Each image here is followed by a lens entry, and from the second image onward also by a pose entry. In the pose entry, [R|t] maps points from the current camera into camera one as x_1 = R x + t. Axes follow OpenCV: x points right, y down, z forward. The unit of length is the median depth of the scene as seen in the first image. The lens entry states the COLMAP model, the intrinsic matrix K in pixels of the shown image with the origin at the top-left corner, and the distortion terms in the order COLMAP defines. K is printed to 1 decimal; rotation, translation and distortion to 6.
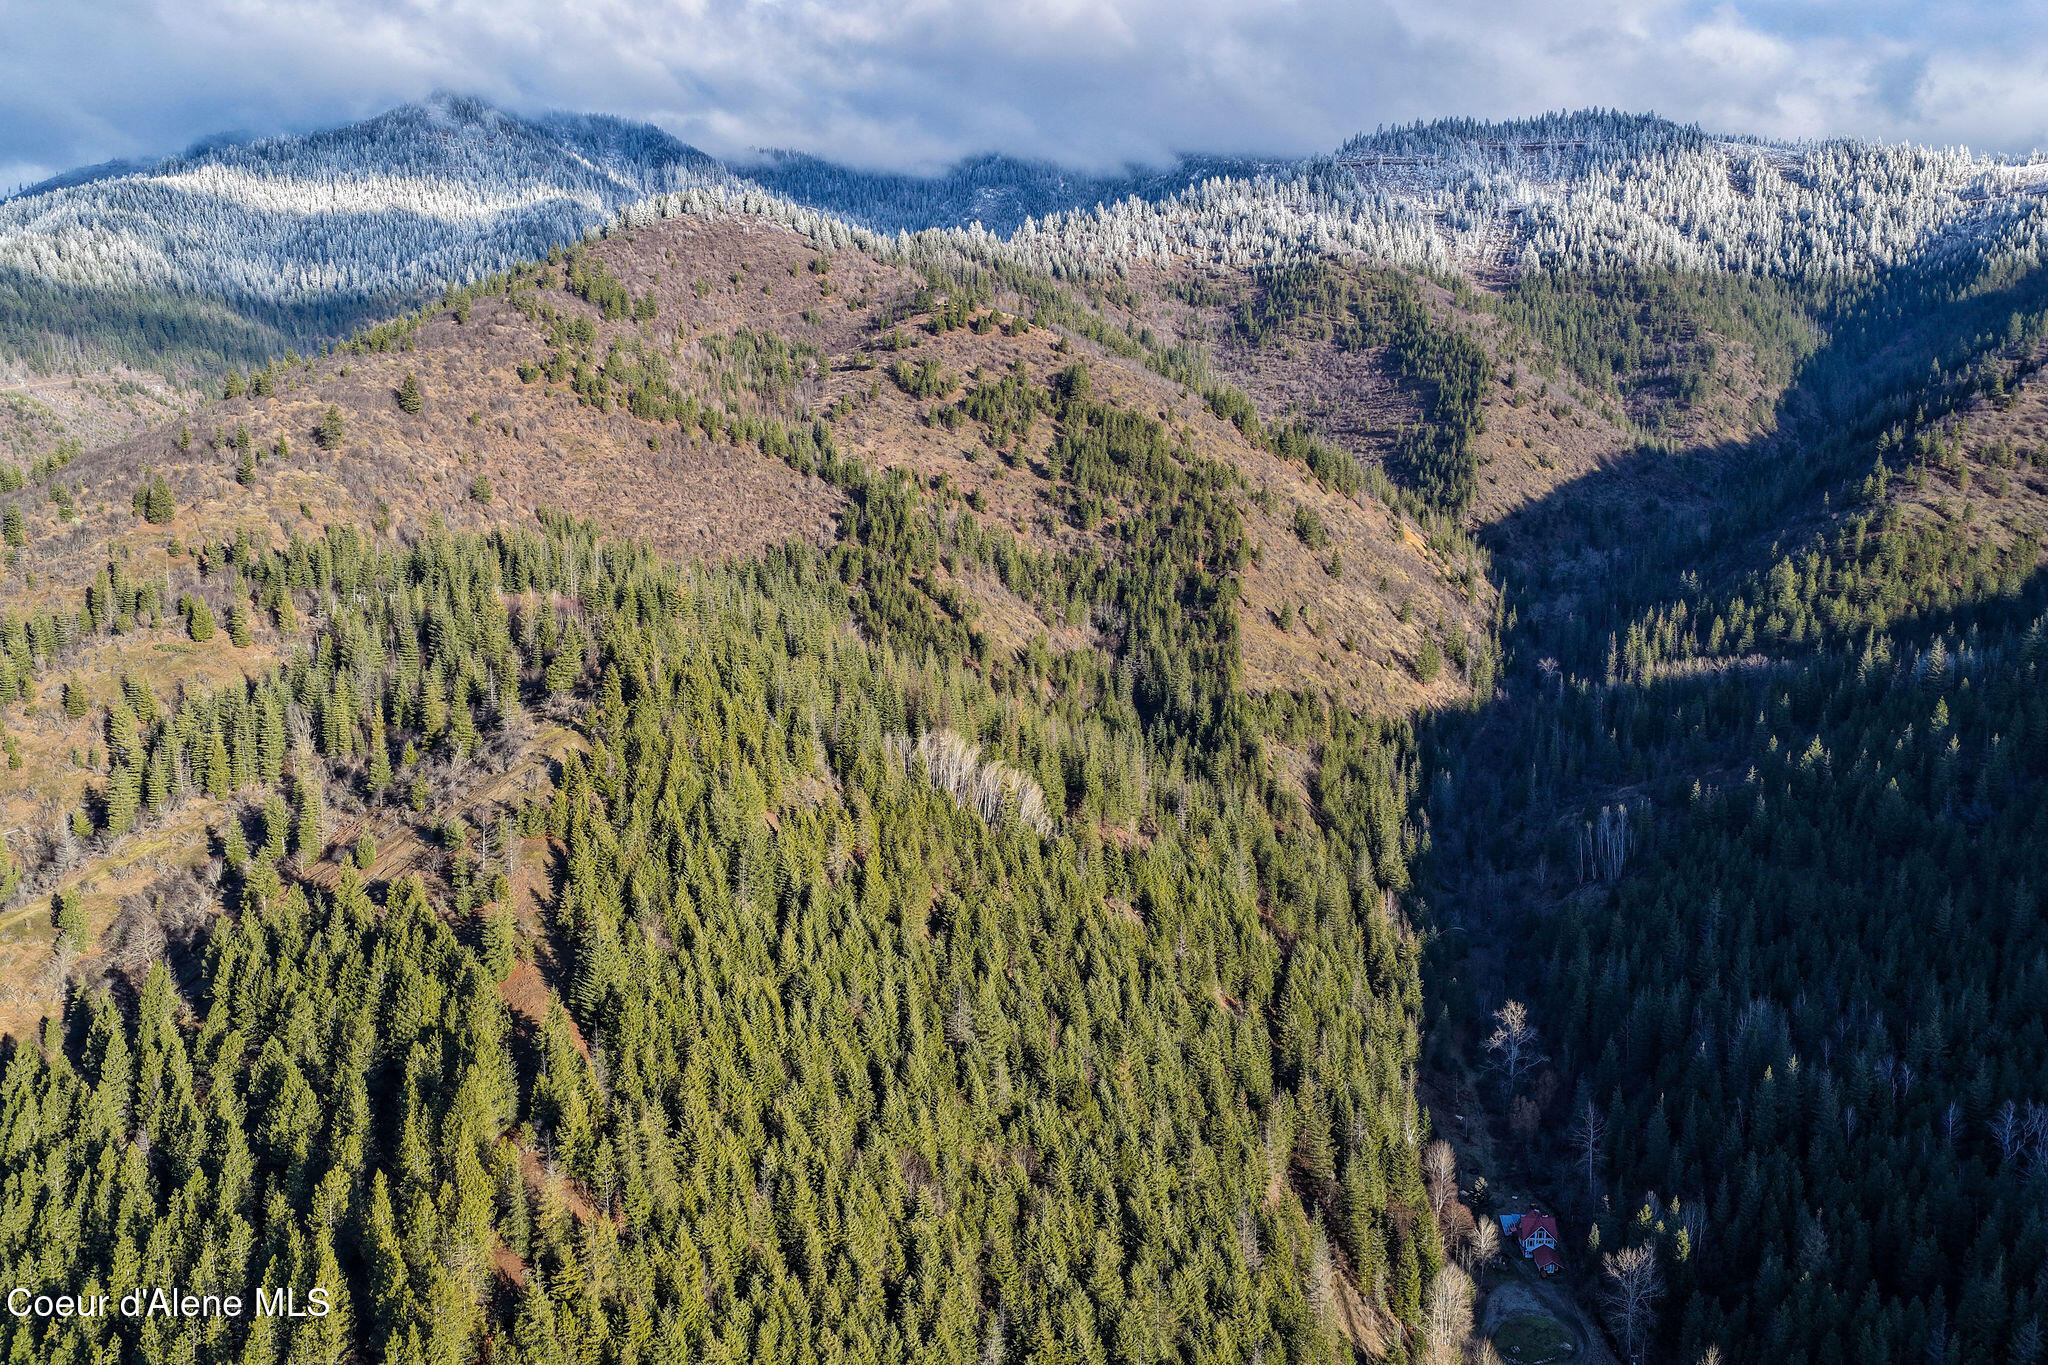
lens RADIAL K [[1687.2, 0, 1029.8], [0, 1687.2, 674.4], [0, 0, 1]] dist [-0.017445, 0.040061]
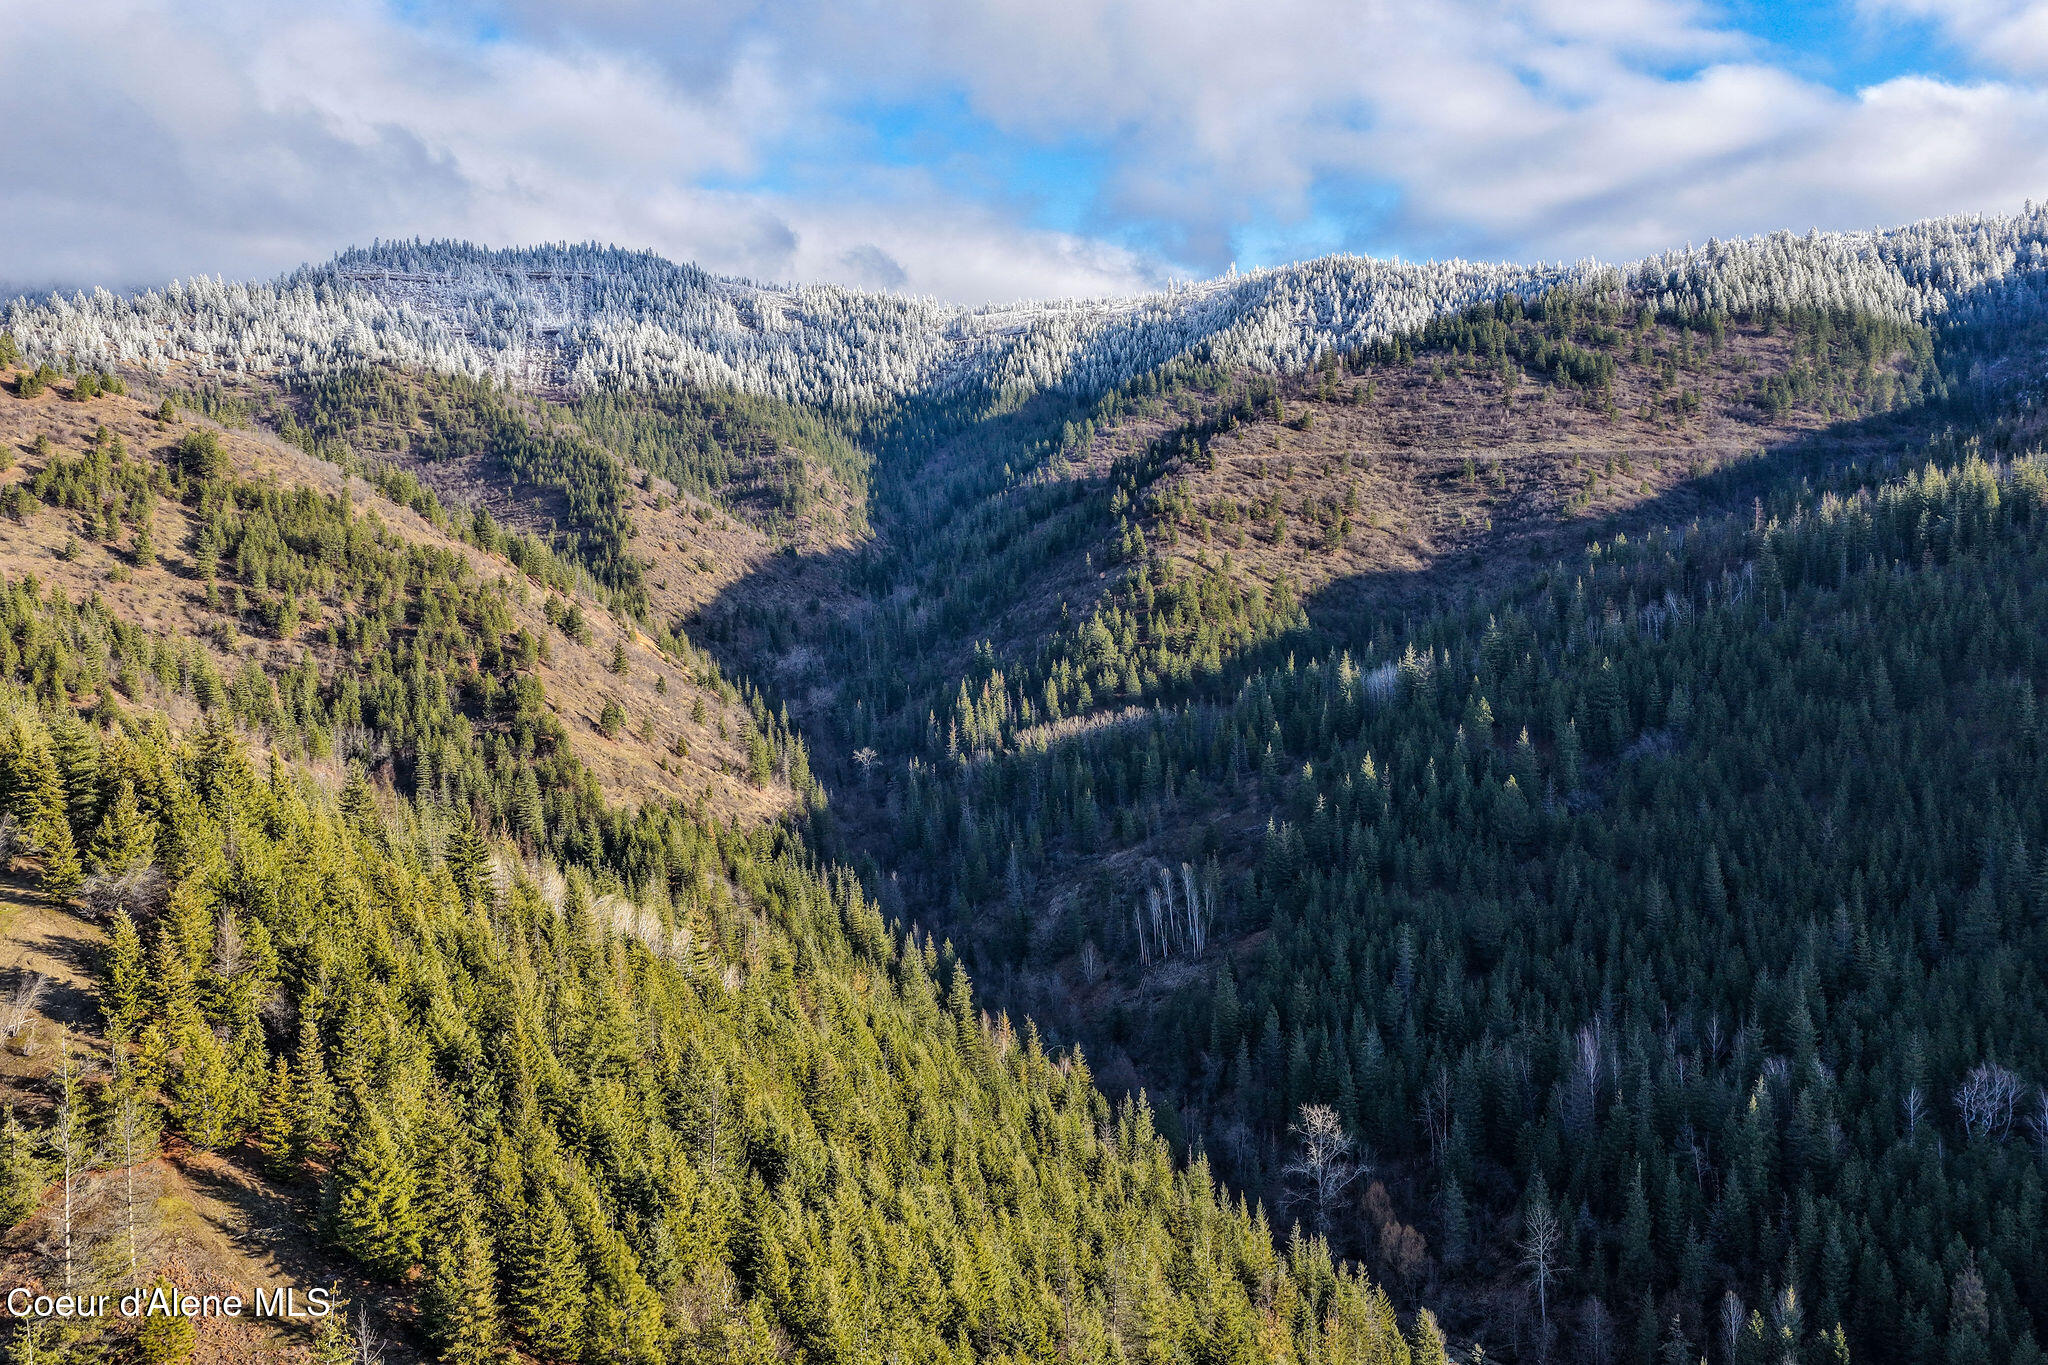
lens RADIAL K [[1687.2, 0, 1031.5], [0, 1687.2, 678.8], [0, 0, 1]] dist [-0.017445, 0.040061]
pose [[0.809282, -0.074749, 0.582645, -0.087105], [0.132328, 0.989575, -0.056847, 0.010519], [-0.572321, 0.123105, 0.810737, 0.151426]]
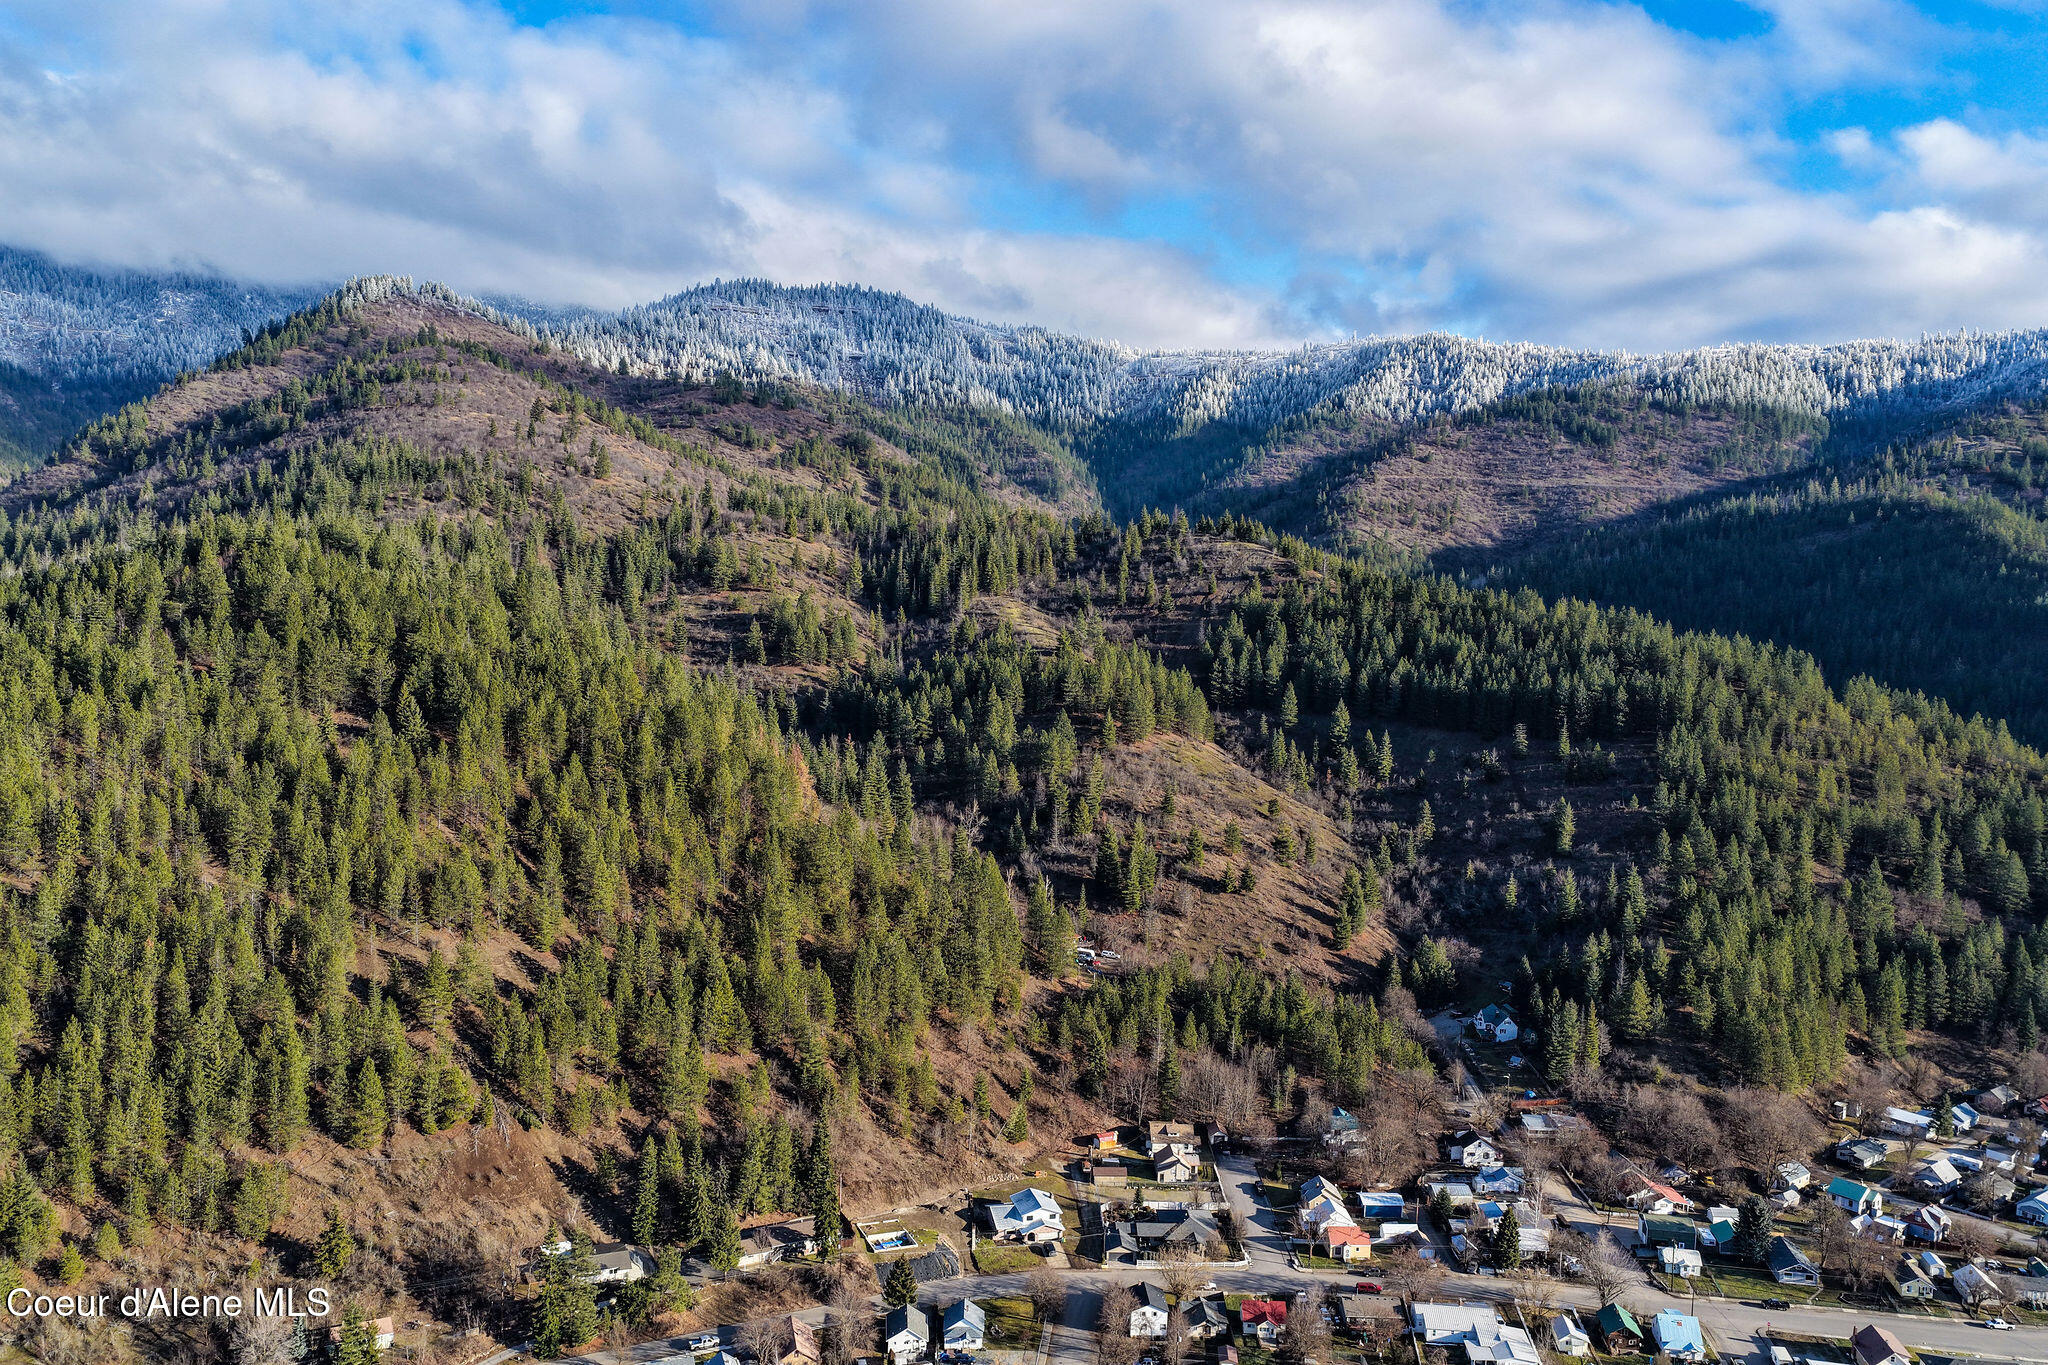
lens RADIAL K [[1687.2, 0, 1043.9], [0, 1687.2, 694.9], [0, 0, 1]] dist [-0.017445, 0.040061]
pose [[0.822518, -0.027345, 0.568082, -0.489591], [0.071662, 0.995866, -0.055823, 0.094573], [-0.564207, 0.086625, 0.821077, -0.172030]]
